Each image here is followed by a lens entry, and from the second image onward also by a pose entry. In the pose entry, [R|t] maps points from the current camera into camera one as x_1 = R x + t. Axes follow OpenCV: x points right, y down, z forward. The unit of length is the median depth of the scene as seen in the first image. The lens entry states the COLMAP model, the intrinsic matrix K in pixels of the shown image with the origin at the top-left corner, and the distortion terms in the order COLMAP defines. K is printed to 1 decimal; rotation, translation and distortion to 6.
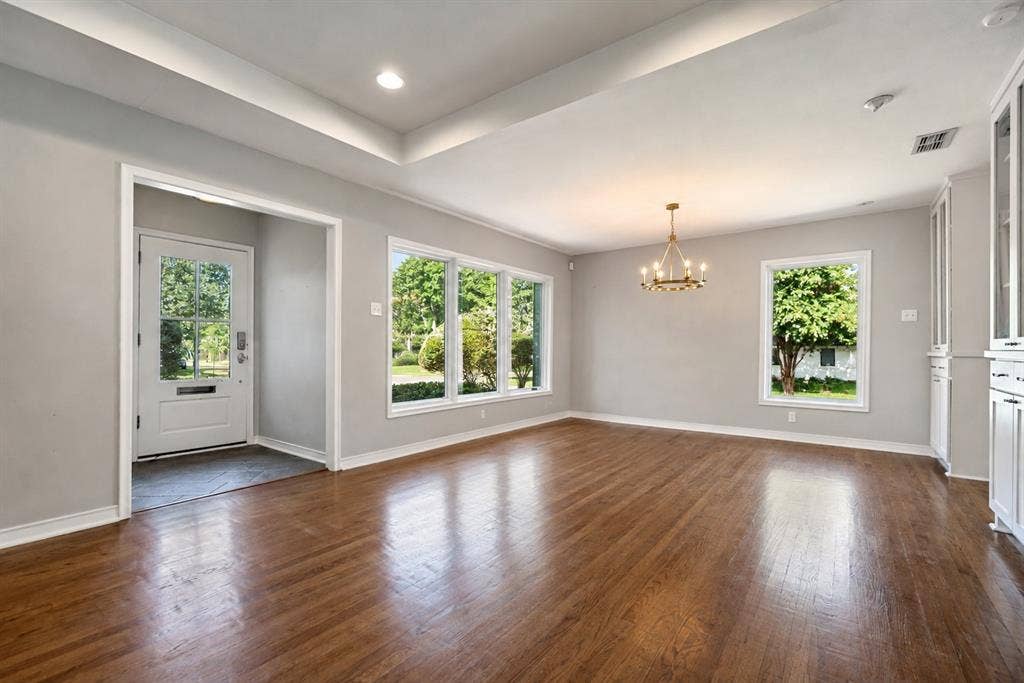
lens RADIAL K [[448.1, 0, 502.4], [0, 448.1, 348.3], [0, 0, 1]] dist [0.001793, 0.000467]
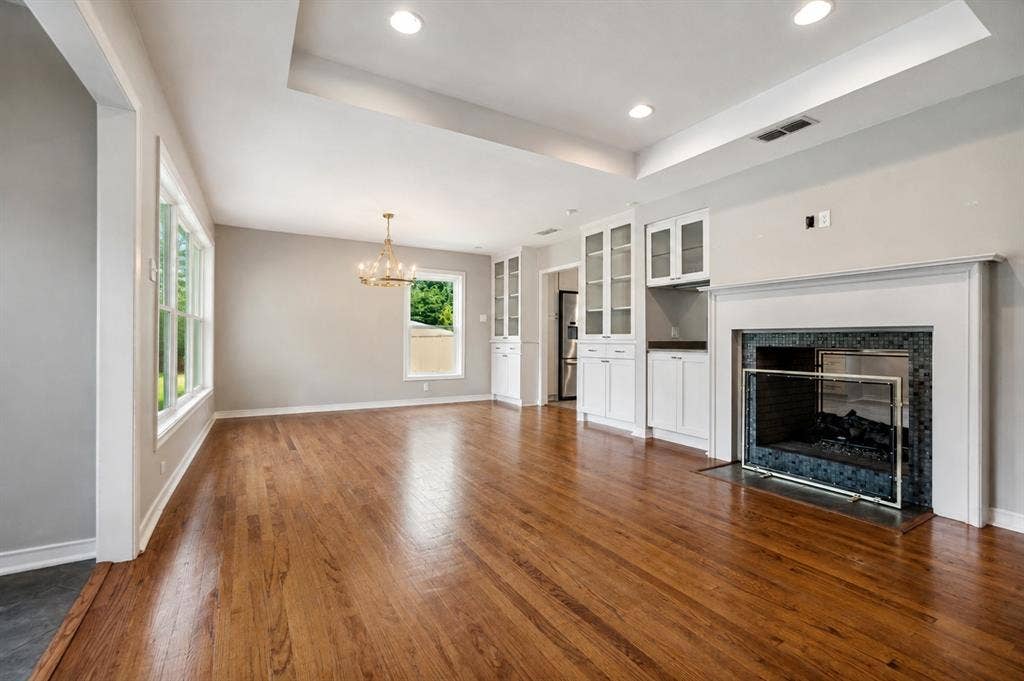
lens RADIAL K [[436.4, 0, 512.0], [0, 436.4, 340.5], [0, 0, 1]] dist [-0.001762, 0.000076]
pose [[0.359543, -0.007228, 0.933100, -0.608470], [-0.003977, 0.999949, 0.009278, -0.004094], [-0.933120, -0.007047, 0.359496, 0.322761]]
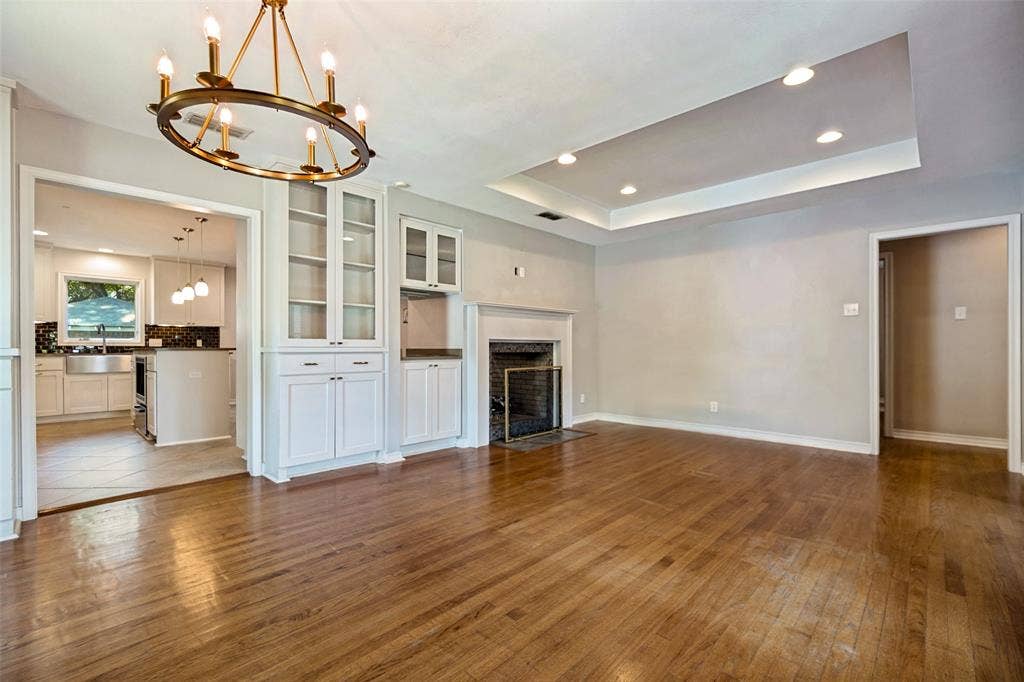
lens RADIAL K [[448.1, 0, 502.4], [0, 448.1, 347.8], [0, 0, 1]] dist [0.001793, 0.000467]
pose [[-0.993247, -0.007780, 0.115762, 0.169631], [-0.008009, 0.999967, -0.001512, 0.003653], [-0.115746, -0.002429, -0.993276, 1.303847]]
